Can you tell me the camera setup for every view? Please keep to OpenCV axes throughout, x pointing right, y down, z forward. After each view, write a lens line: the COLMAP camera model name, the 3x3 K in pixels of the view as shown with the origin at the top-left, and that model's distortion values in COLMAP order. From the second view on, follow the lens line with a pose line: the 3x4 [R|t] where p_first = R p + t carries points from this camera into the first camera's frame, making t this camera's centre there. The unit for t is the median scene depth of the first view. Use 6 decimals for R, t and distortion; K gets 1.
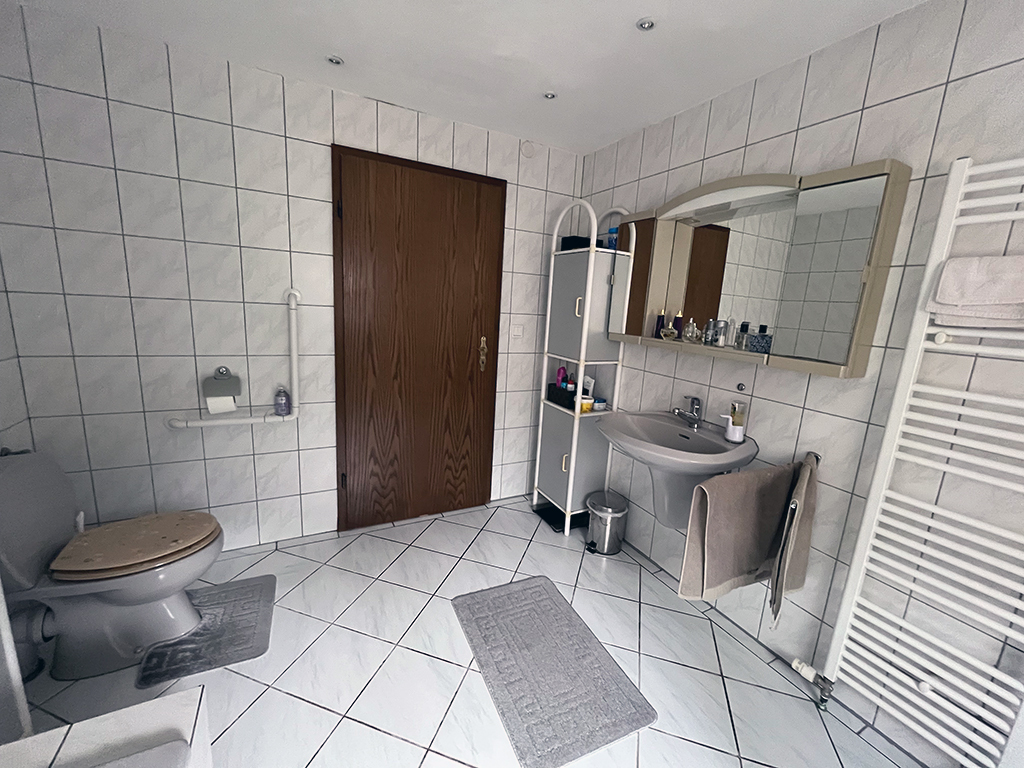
lens RADIAL K [[418.7, 0, 514.0], [0, 418.7, 384.4], [0, 0, 1]] dist [-0.002796, -0.000216]
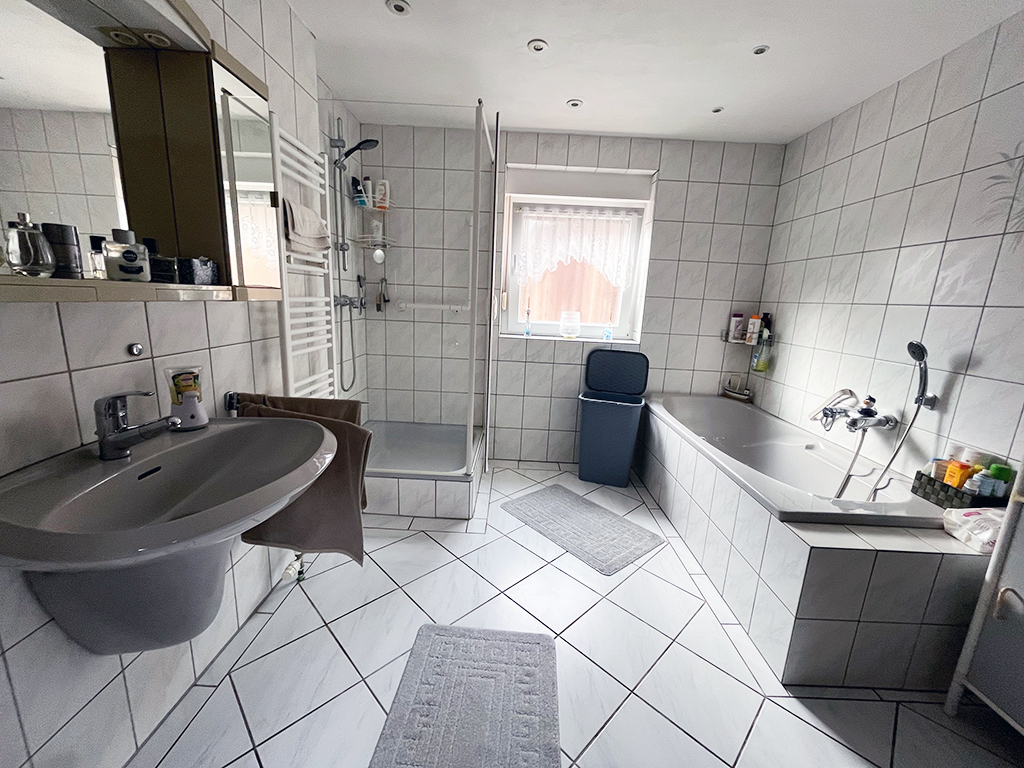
lens RADIAL K [[418.7, 0, 511.7], [0, 418.7, 385.6], [0, 0, 1]] dist [-0.002796, -0.000216]
pose [[-0.882169, -0.195461, 0.428454, -0.216352], [-0.006732, 0.914939, 0.403536, -0.237211], [-0.470885, 0.353103, -0.808447, 1.552931]]
